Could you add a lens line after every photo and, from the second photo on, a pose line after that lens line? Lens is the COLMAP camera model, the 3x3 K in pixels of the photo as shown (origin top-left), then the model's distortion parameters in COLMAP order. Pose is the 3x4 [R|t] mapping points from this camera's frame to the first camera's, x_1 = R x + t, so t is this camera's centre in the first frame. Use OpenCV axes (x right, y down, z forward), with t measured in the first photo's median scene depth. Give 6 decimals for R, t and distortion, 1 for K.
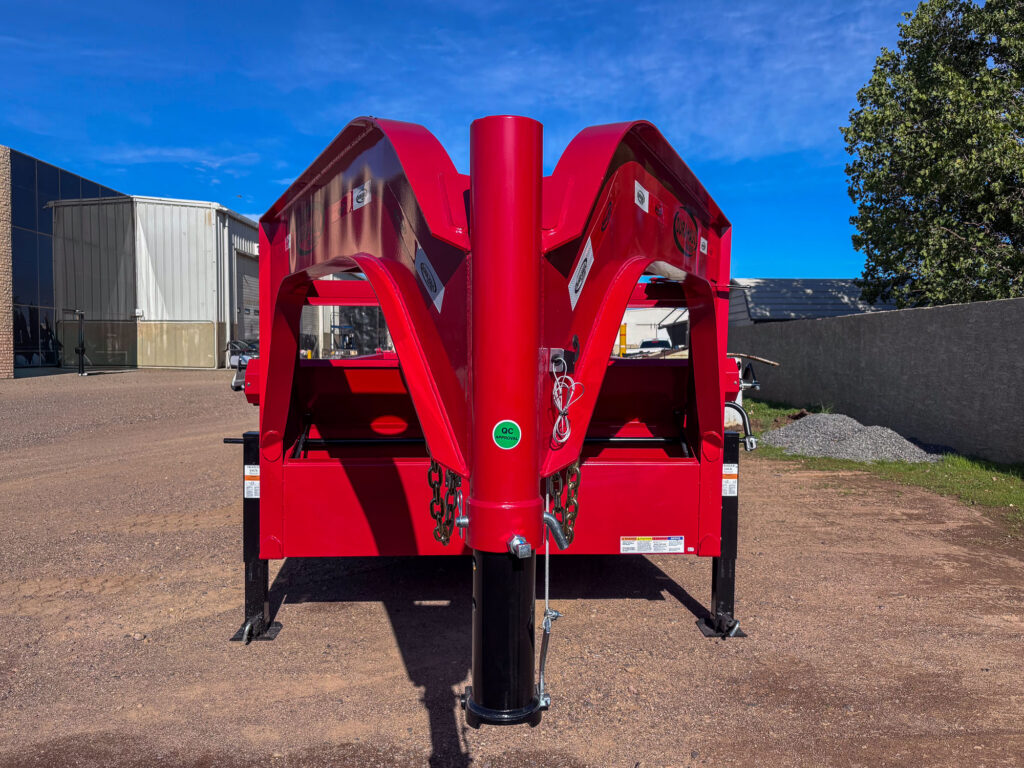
lens RADIAL K [[815.5, 0, 512.0], [0, 815.5, 384.0], [0, 0, 1]] dist [0.011117, 0.002534]
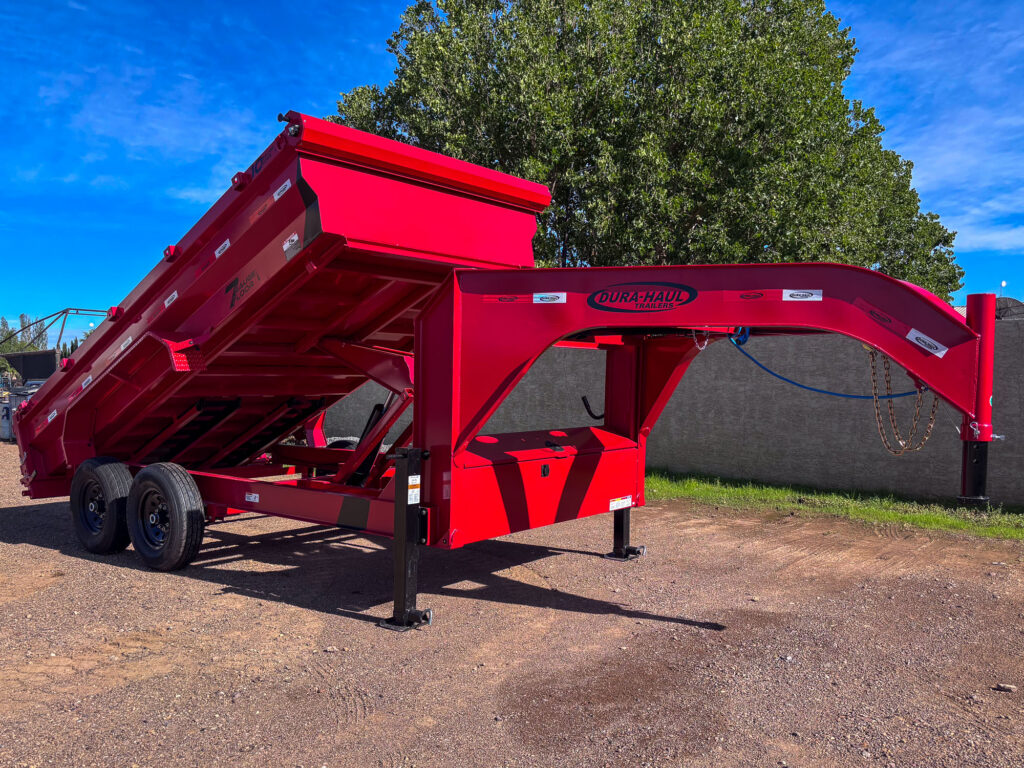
lens RADIAL K [[863.7, 0, 513.6], [0, 863.7, 411.6], [0, 0, 1]] dist [0.100016, -0.155149]
pose [[0.637242, -0.028315, 0.770143, -1.072006], [0.036162, 0.999323, 0.006820, 0.004304], [-0.769815, 0.023504, 0.637834, 0.091442]]
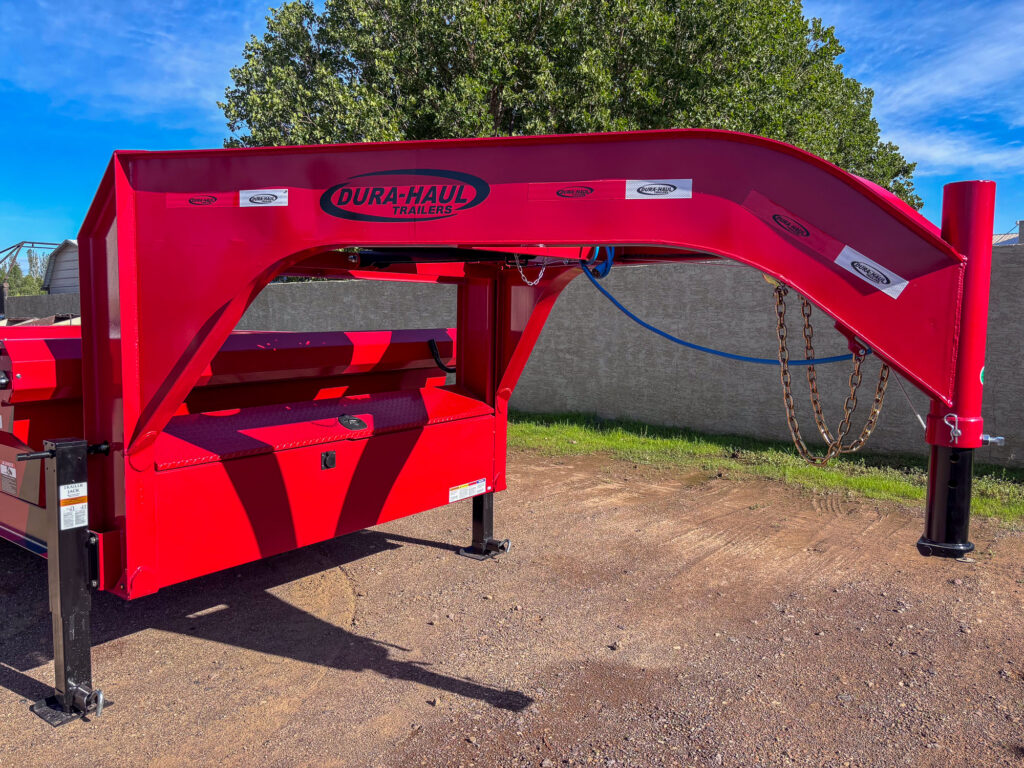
lens RADIAL K [[790.8, 0, 512.0], [0, 790.8, 384.0], [0, 0, 1]] dist [0.094600, -0.143509]
pose [[0.631697, -0.073508, 0.771722, -0.567242], [0.039661, 0.997255, 0.062525, -0.018672], [-0.774200, -0.008890, 0.632879, 0.211771]]
